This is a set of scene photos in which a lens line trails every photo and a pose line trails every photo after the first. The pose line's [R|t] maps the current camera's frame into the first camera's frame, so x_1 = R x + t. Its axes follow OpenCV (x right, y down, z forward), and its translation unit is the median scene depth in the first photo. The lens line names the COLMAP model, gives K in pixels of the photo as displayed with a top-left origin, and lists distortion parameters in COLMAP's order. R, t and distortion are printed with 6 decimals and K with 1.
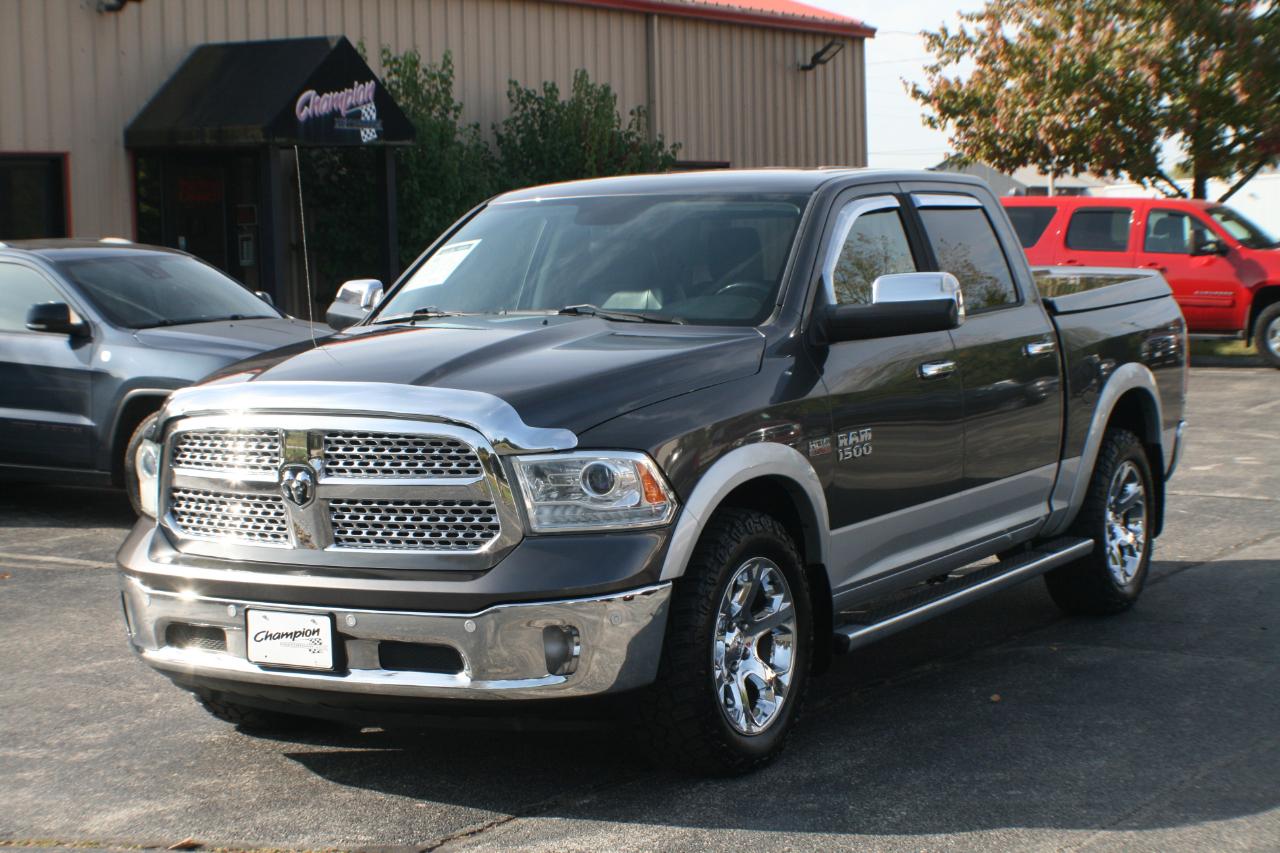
lens RADIAL K [[2372.7, 0, 643.1], [0, 2372.7, 462.1], [0, 0, 1]] dist [-0.135683, -0.100005]
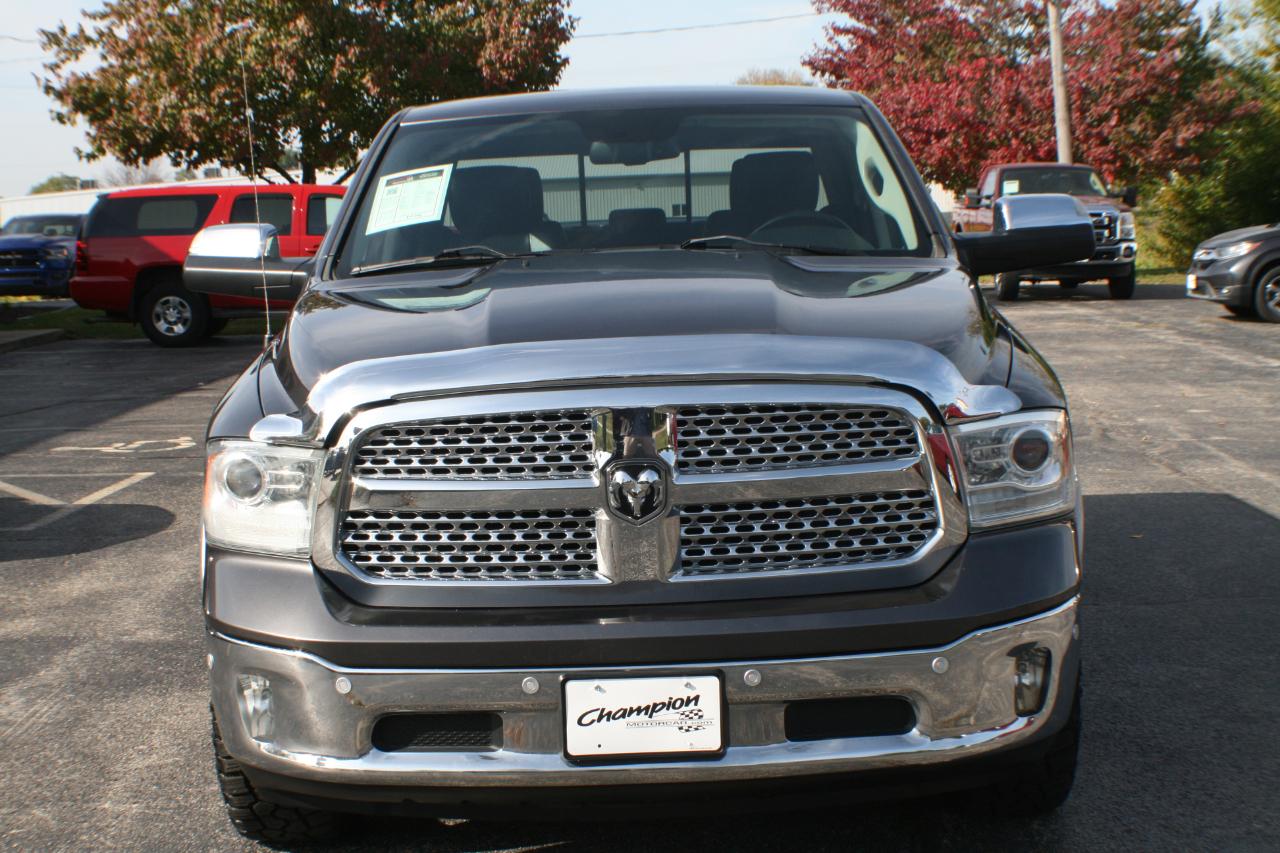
lens RADIAL K [[2074.3, 0, 640.0], [0, 2074.3, 426.5], [0, 0, 1]] dist [-0.156112, -0.104060]
pose [[0.868891, -0.059837, 0.491373, -0.418290], [0.063157, 0.997955, 0.009847, -0.013595], [-0.490957, 0.022478, 0.870894, 0.458649]]
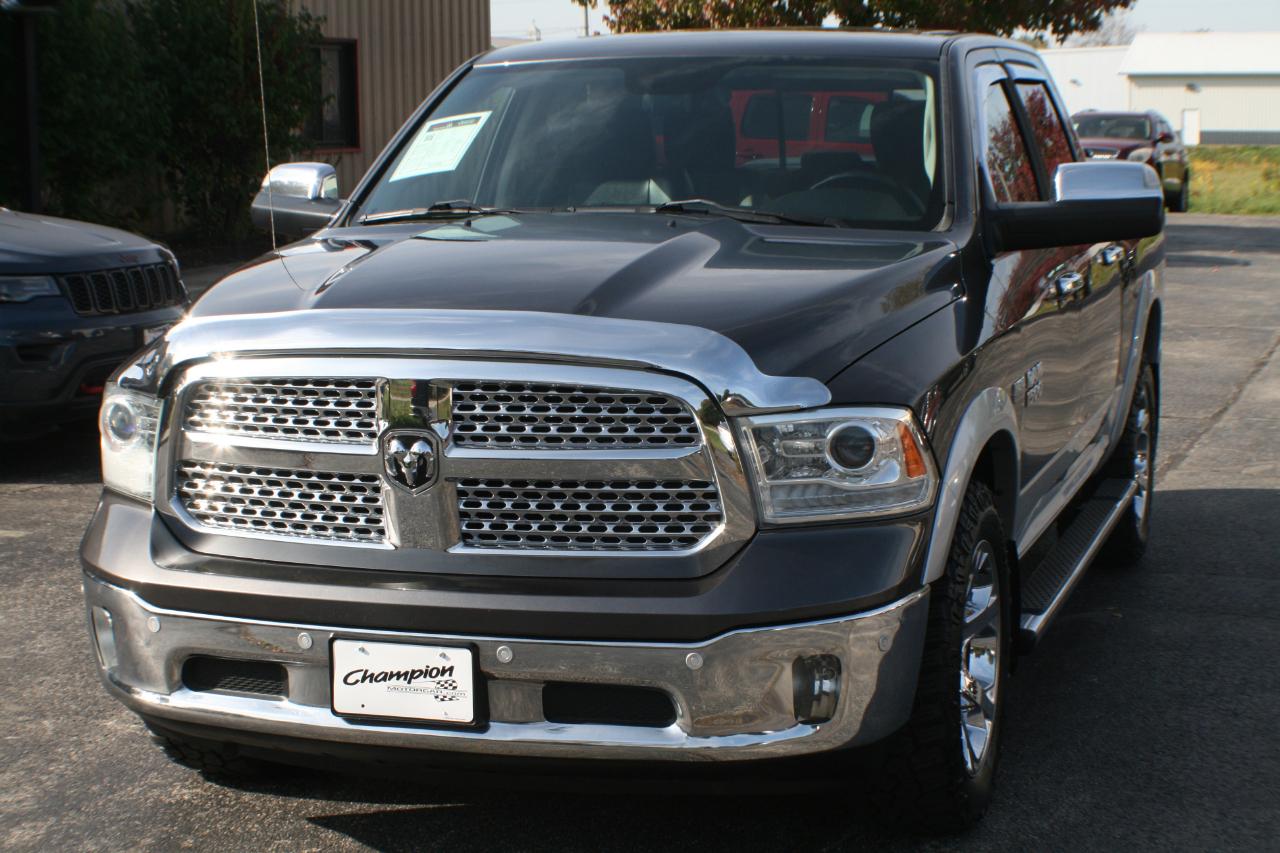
lens RADIAL K [[2372.7, 0, 643.1], [0, 2372.7, 462.1], [0, 0, 1]] dist [-0.135683, -0.100005]
pose [[0.977843, -0.016205, 0.208713, -0.214613], [0.006291, 0.998824, 0.048077, -0.021527], [-0.209247, -0.045699, 0.976794, 0.294389]]
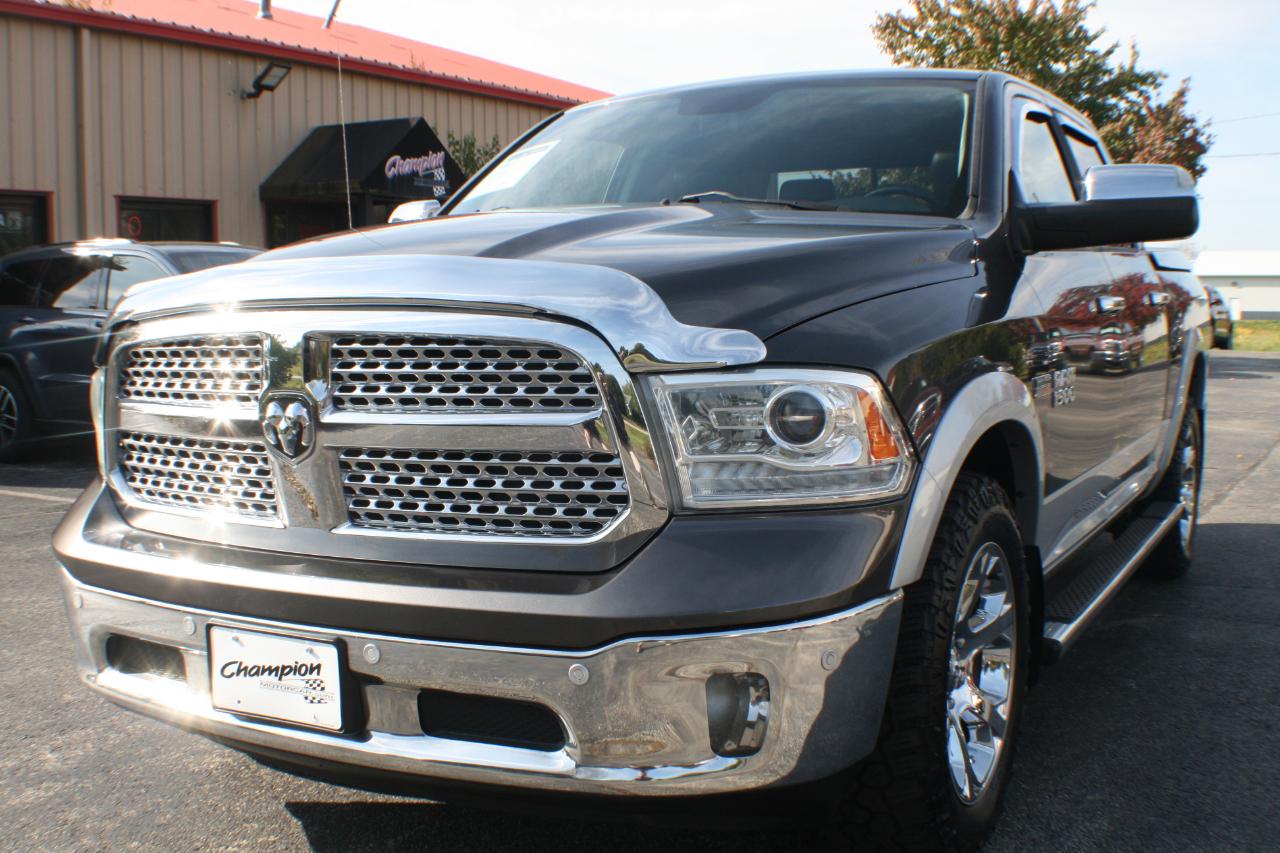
lens RADIAL K [[1403.1, 0, 644.4], [0, 1403.1, 454.3], [0, 0, 1]] dist [-0.184522, 0.038585]
pose [[0.999534, 0.009804, 0.028905, -0.062049], [-0.010064, 0.999910, 0.008891, 0.012586], [-0.028815, -0.009178, 0.999543, 0.613487]]
